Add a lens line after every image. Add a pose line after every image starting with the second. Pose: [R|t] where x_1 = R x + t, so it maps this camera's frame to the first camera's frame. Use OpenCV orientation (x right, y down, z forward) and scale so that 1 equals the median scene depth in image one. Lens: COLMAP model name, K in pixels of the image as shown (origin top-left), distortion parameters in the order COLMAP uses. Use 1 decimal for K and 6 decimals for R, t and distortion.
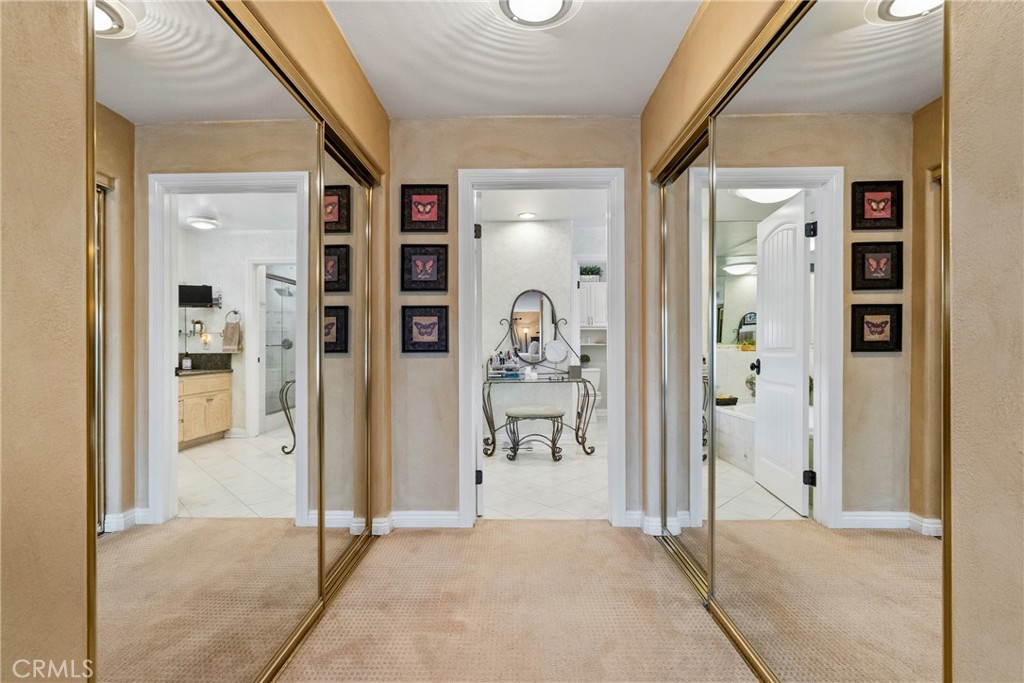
lens RADIAL K [[472.6, 0, 507.6], [0, 472.6, 341.4], [0, 0, 1]] dist [-0.010557, 0.000347]
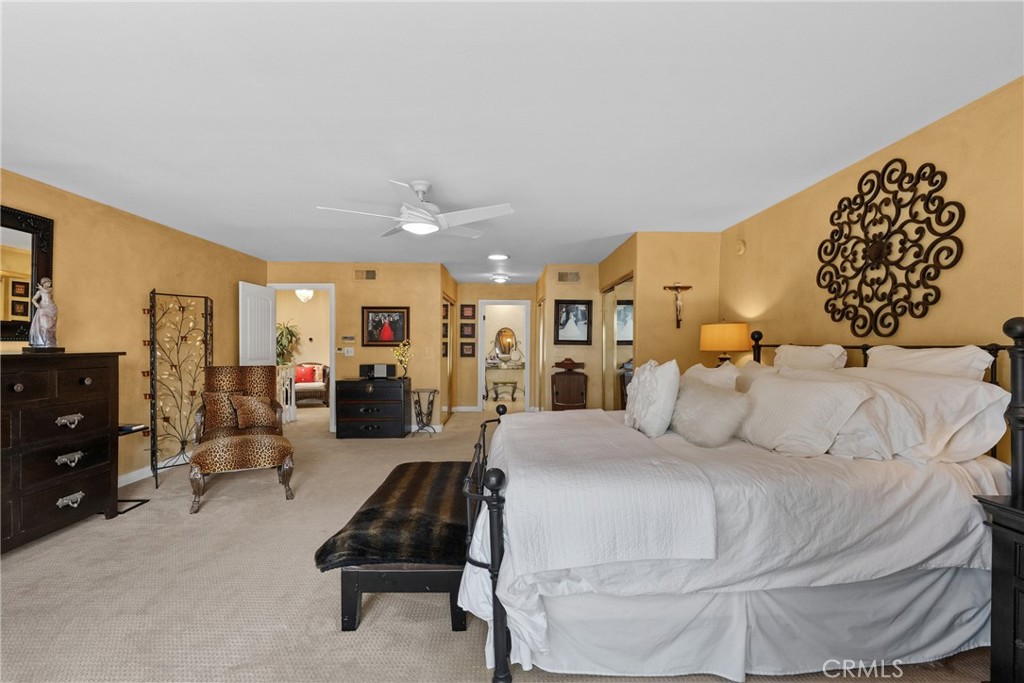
lens RADIAL K [[469.8, 0, 500.8], [0, 469.8, 347.9], [0, 0, 1]] dist [-0.001671, 0.000195]
pose [[0.999873, 0.010010, 0.012366, 0.009584], [-0.010206, 0.999822, 0.015861, -0.090742], [-0.012205, -0.015985, 0.999798, -2.173868]]
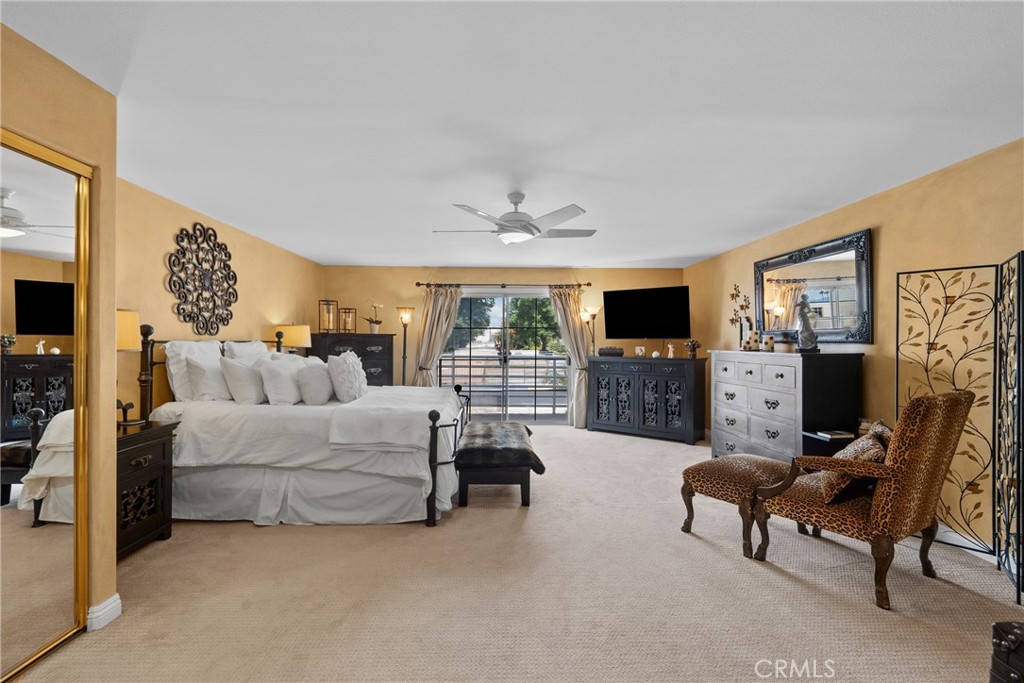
lens RADIAL K [[467.4, 0, 512.0], [0, 467.4, 341.5], [0, 0, 1]] dist [-0.001790, 0.000186]
pose [[-0.998610, 0.000143, -0.052700, -0.103994], [0.000494, 0.999978, -0.006650, -0.075454], [0.052698, -0.006667, -0.998588, 0.324201]]
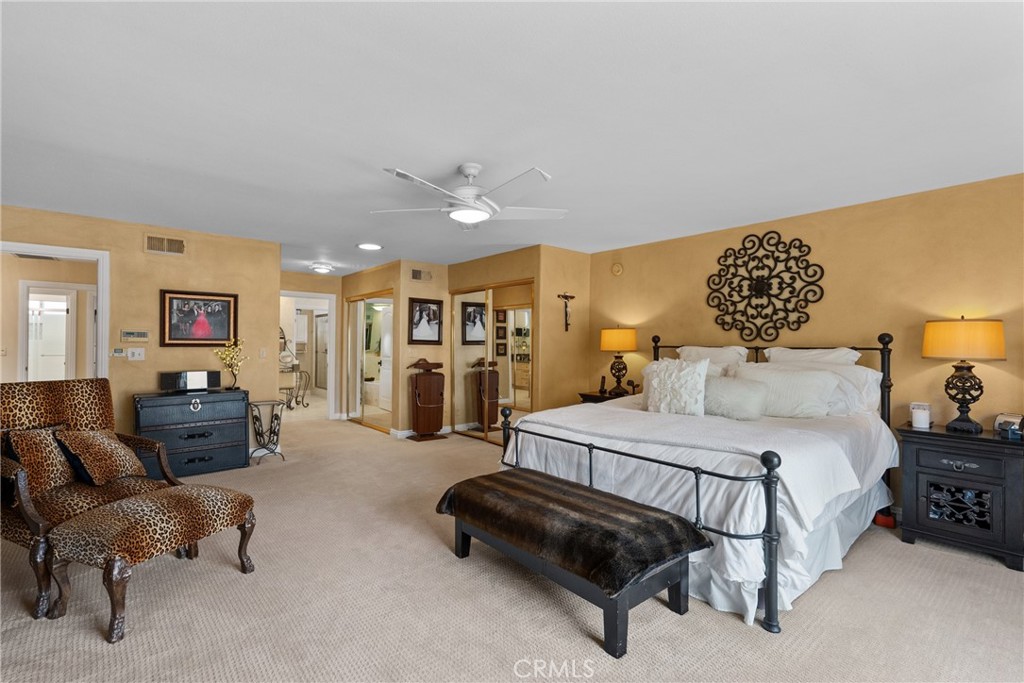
lens RADIAL K [[472.6, 0, 507.6], [0, 472.6, 341.4], [0, 0, 1]] dist [-0.010557, 0.000347]
pose [[0.761167, 0.016517, 0.648346, -0.807314], [-0.017516, 0.999835, -0.004908, -0.084647], [-0.648319, -0.007621, 0.761330, -1.846135]]
